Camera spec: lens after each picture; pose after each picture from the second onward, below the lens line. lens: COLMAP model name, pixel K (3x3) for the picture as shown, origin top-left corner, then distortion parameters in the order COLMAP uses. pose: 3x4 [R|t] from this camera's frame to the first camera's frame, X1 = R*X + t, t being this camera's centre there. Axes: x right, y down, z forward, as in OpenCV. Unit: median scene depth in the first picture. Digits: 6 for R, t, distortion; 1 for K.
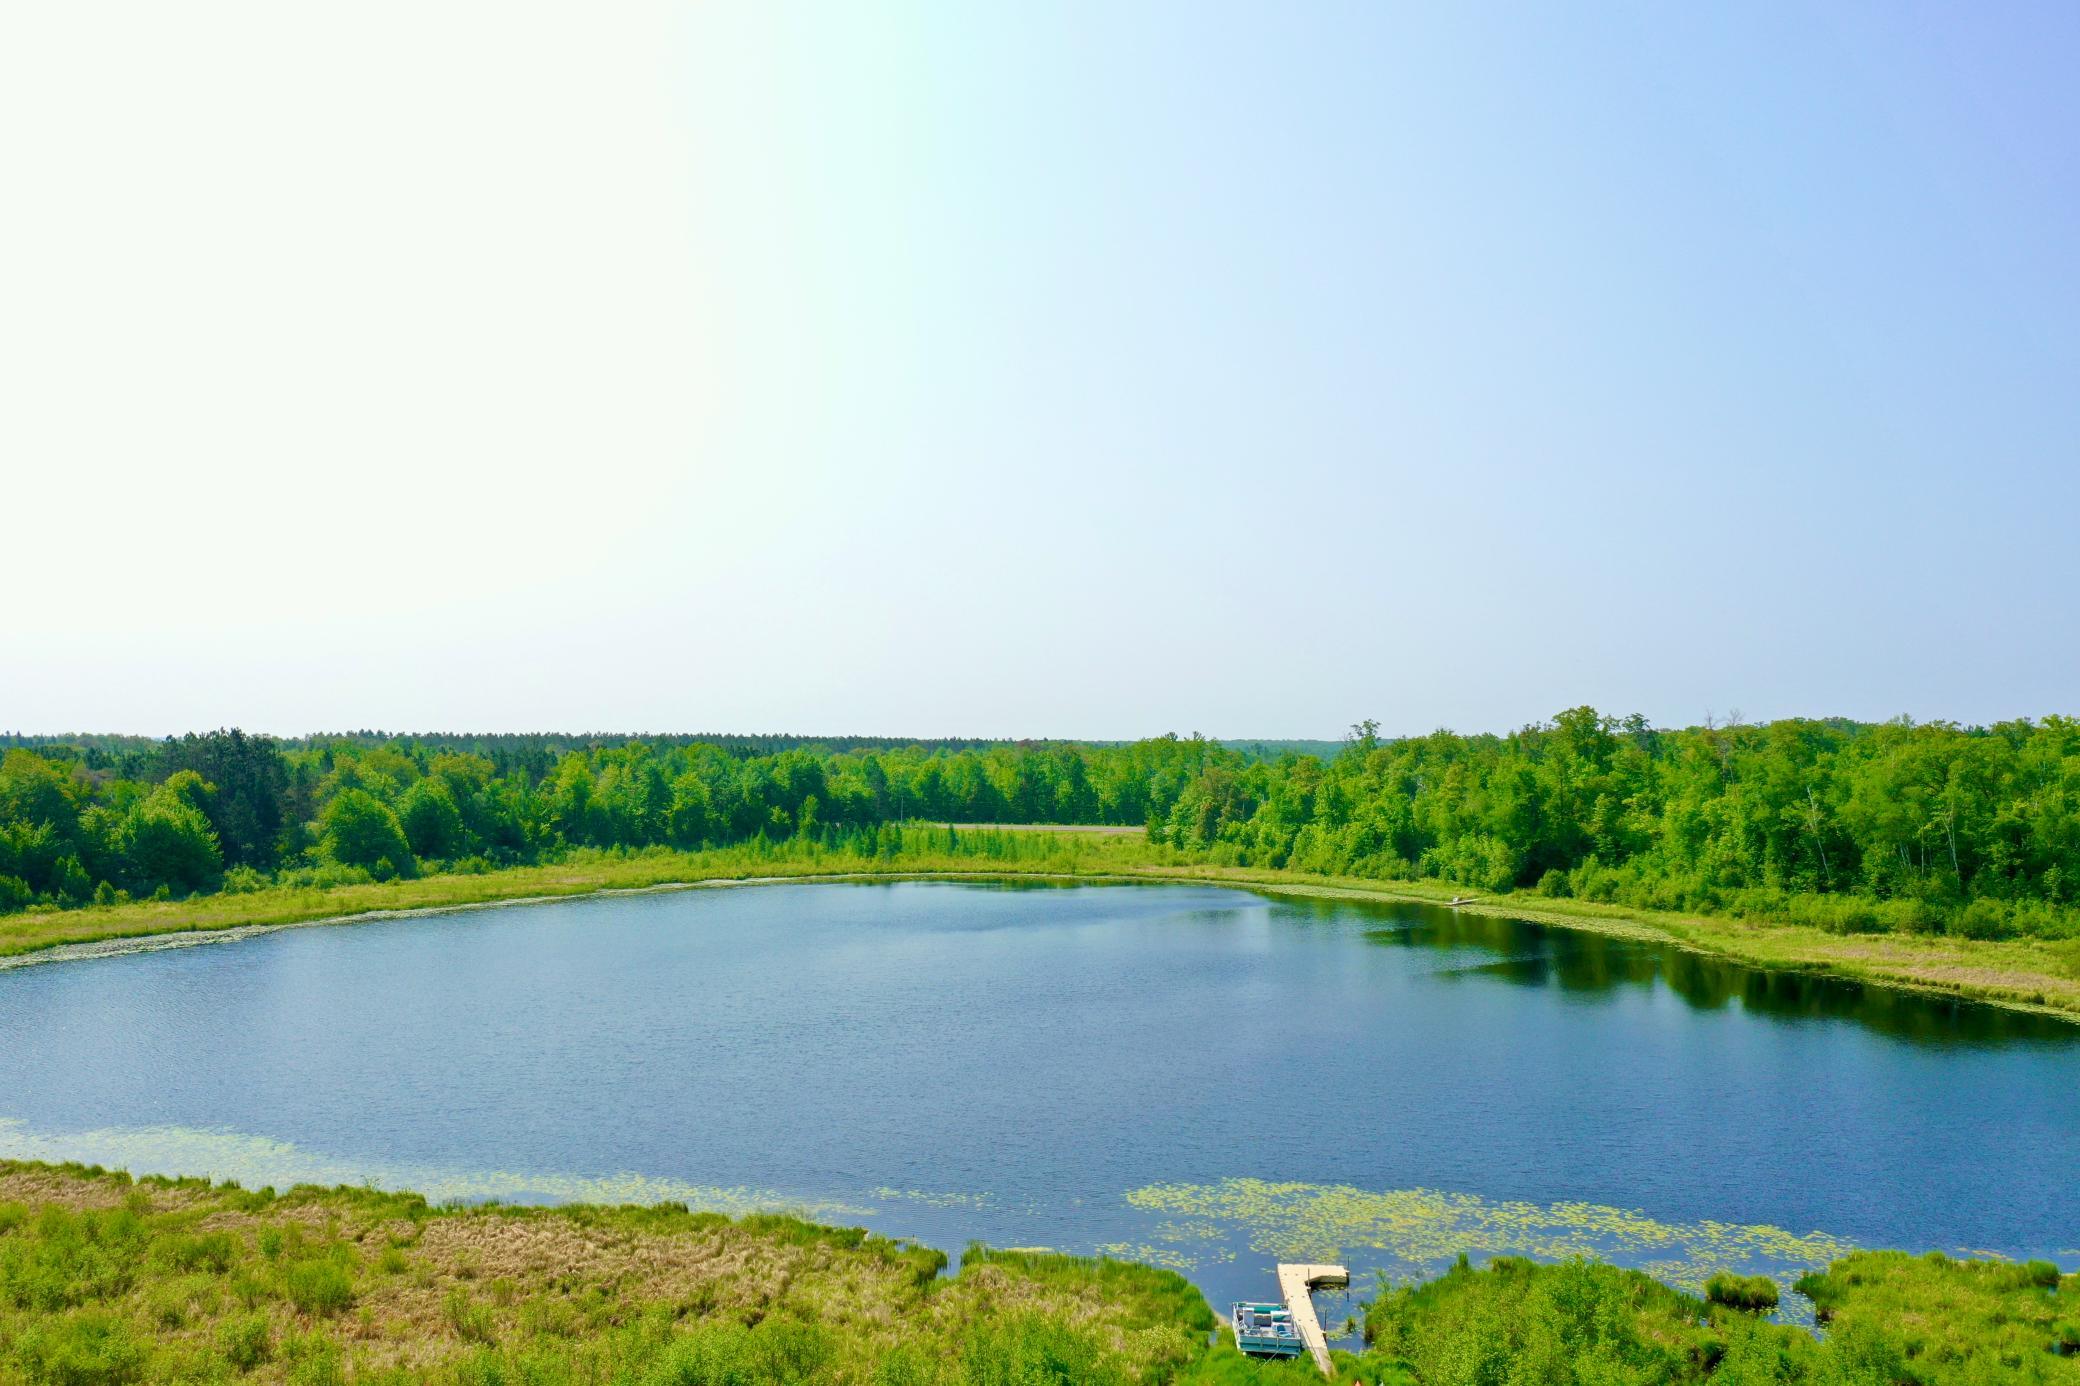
lens RADIAL K [[1640.9, 0, 1039.0], [0, 1640.9, 698.5], [0, 0, 1]] dist [-0.001925, -0.003746]
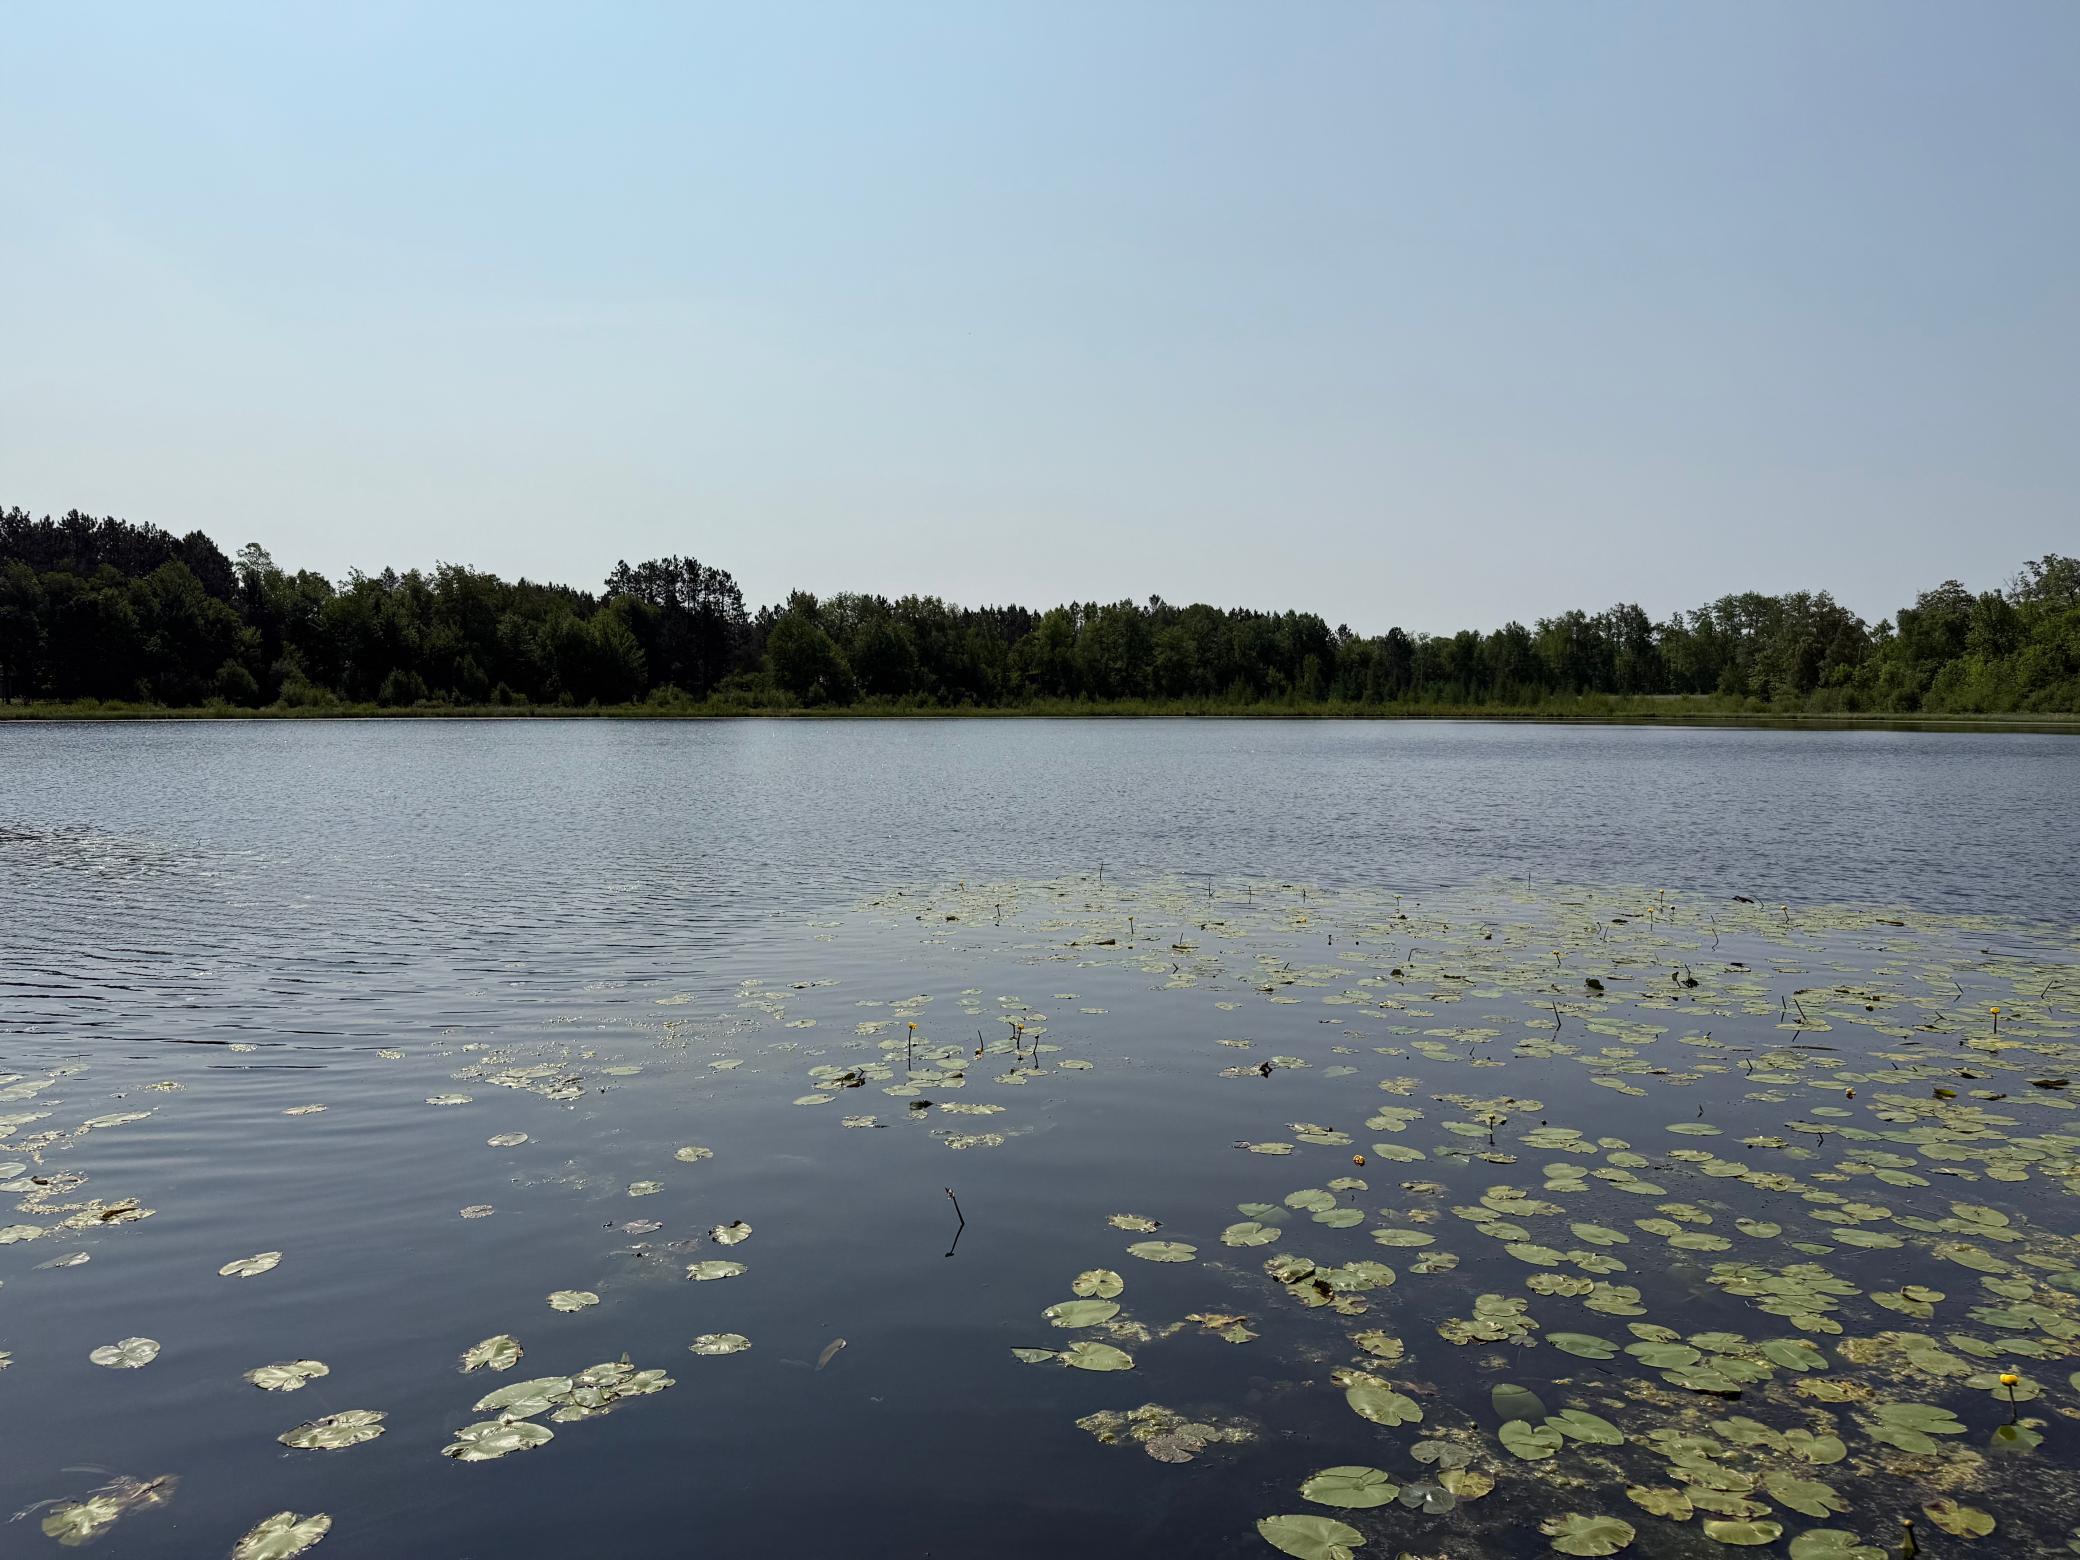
lens RADIAL K [[1460.5, 0, 1045.9], [0, 1460.5, 785.4], [0, 0, 1]] dist [0.084115, -0.109566]
pose [[0.926204, 0.019107, -0.376537, 0.049583], [0.013264, 0.996445, 0.083190, 0.097831], [0.376788, -0.082045, 0.922659, 0.298420]]
